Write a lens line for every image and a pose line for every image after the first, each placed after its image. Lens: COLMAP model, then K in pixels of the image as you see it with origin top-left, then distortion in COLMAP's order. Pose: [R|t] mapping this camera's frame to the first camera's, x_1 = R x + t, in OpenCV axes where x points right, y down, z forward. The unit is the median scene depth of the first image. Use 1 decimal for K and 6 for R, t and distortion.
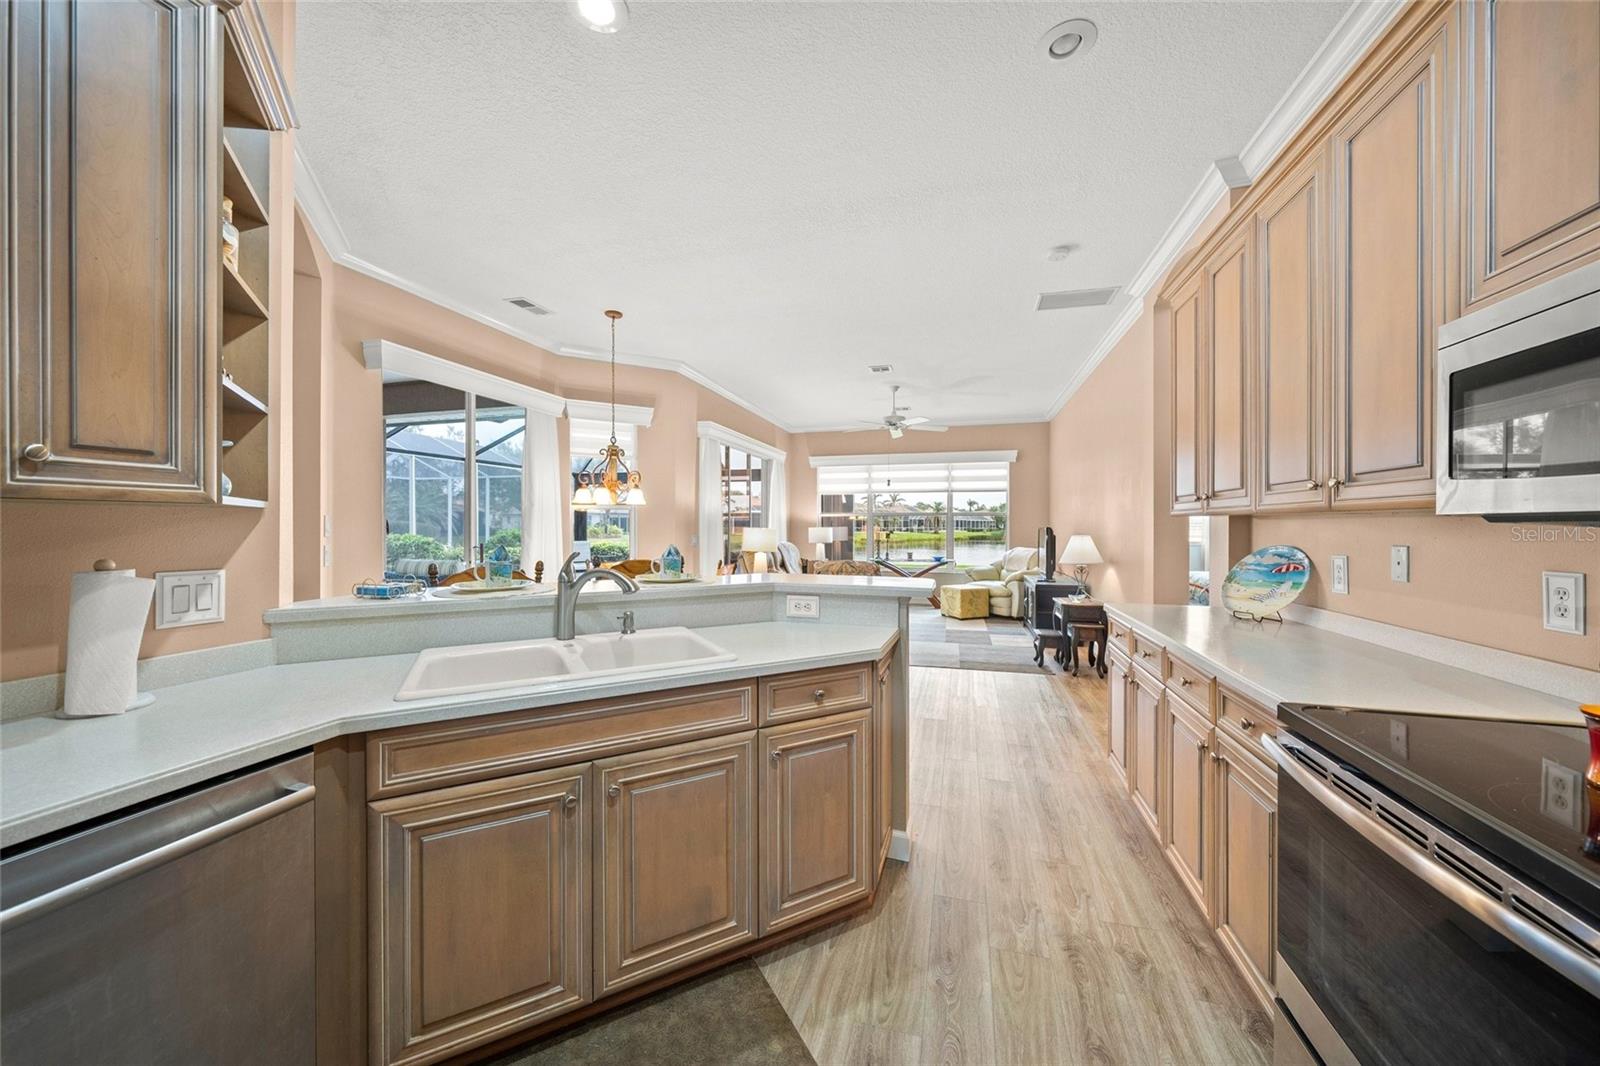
lens RADIAL K [[559.6, 0, 812.4], [0, 559.6, 523.4], [0, 0, 1]] dist [-0.001198, 0.000003]
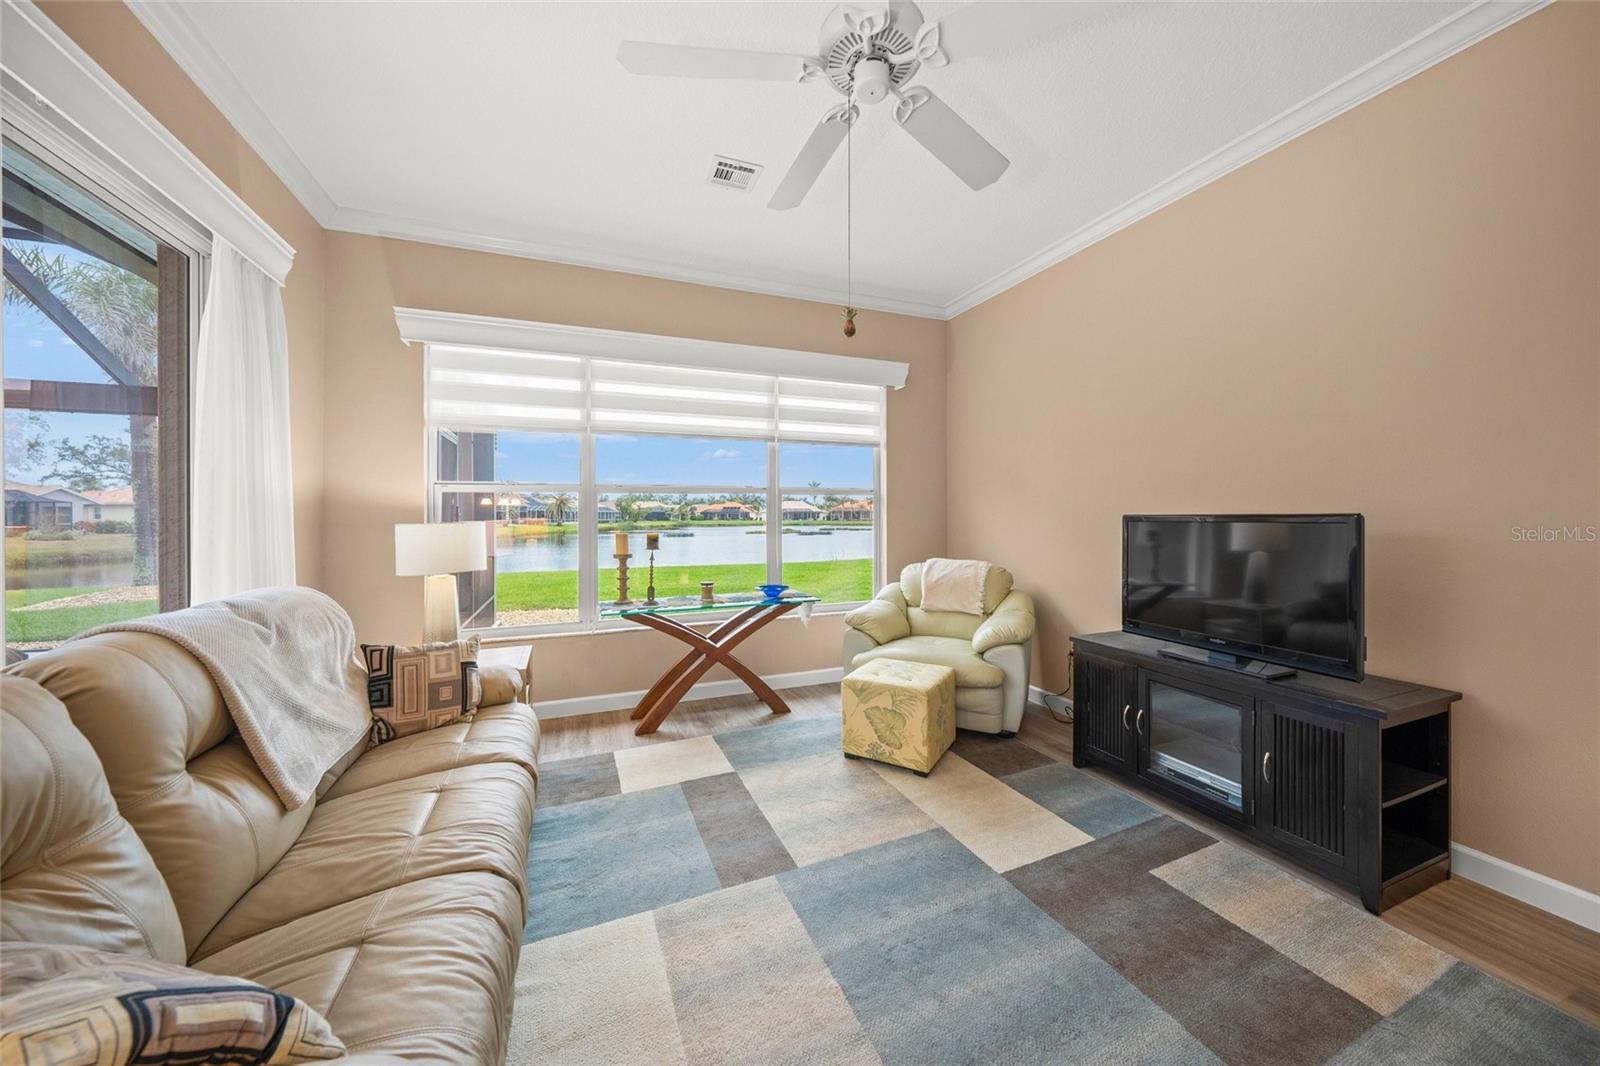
lens RADIAL K [[546.8, 0, 798.7], [0, 546.8, 513.7], [0, 0, 1]] dist [-0.000552, -0.000154]
pose [[0.801470, -0.005604, 0.598009, -0.017410], [0.006371, 0.999979, 0.000832, 0.006044], [-0.598001, 0.003143, 0.801489, 1.292373]]
